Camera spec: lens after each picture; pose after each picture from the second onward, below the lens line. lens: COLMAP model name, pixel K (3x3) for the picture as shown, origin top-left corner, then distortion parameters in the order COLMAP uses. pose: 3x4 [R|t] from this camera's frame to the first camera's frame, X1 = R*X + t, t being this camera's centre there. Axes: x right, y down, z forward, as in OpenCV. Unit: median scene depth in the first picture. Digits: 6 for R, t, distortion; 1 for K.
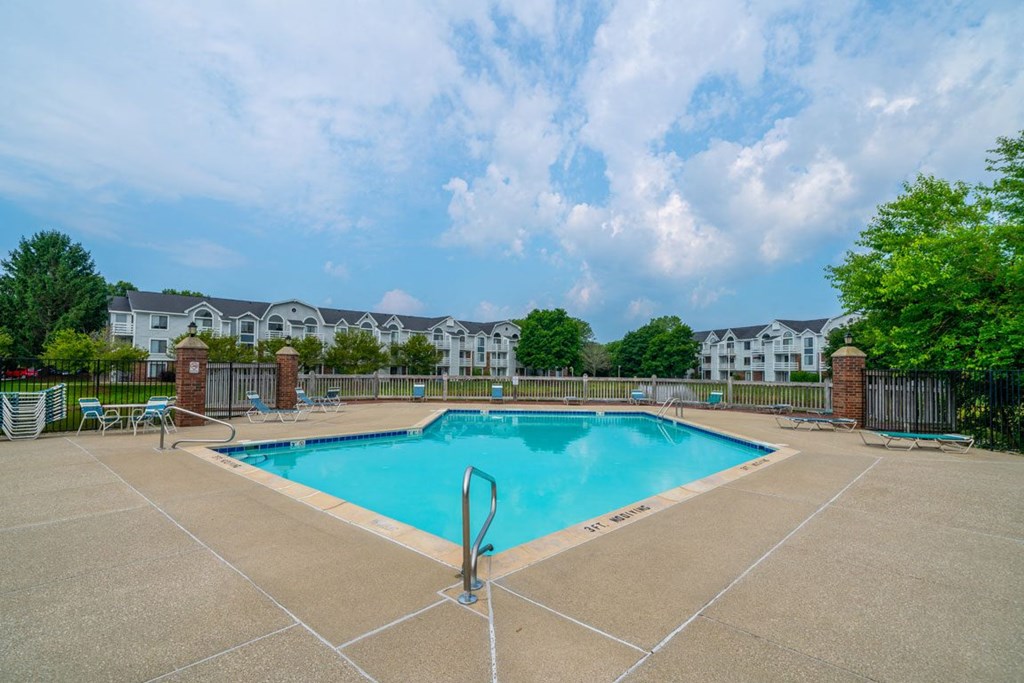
lens RADIAL K [[464.4, 0, 496.3], [0, 464.4, 361.5], [0, 0, 1]] dist [0.001765, 0.000177]
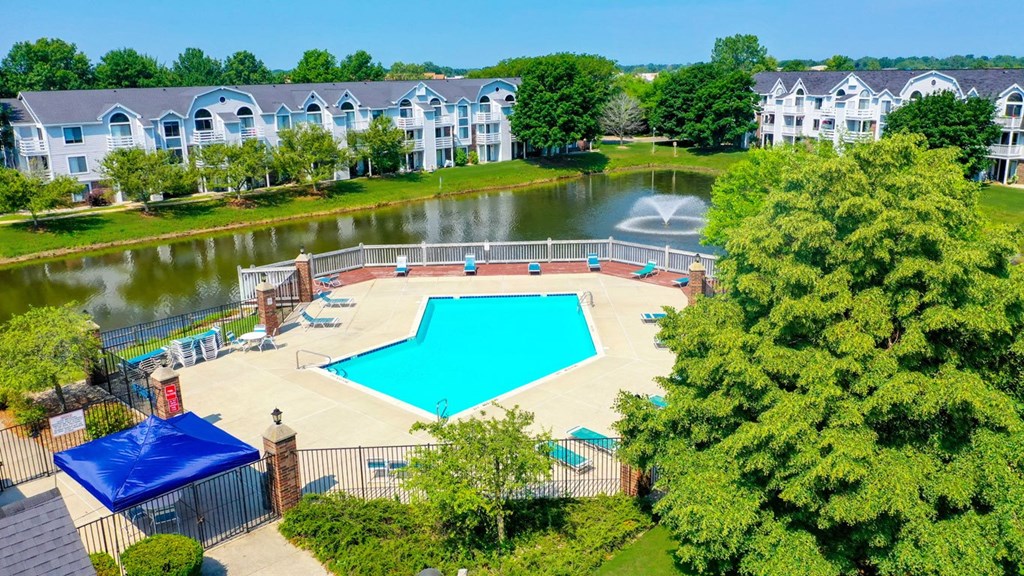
lens RADIAL K [[758.1, 0, 512.0], [0, 758.1, 288.0], [0, 0, 1]] dist [-0.002432, -0.000722]
pose [[0.999412, -0.033792, 0.005892, 0.029013], [0.030491, 0.953849, 0.298736, -0.134034], [-0.015715, -0.298381, 0.954318, -0.254035]]
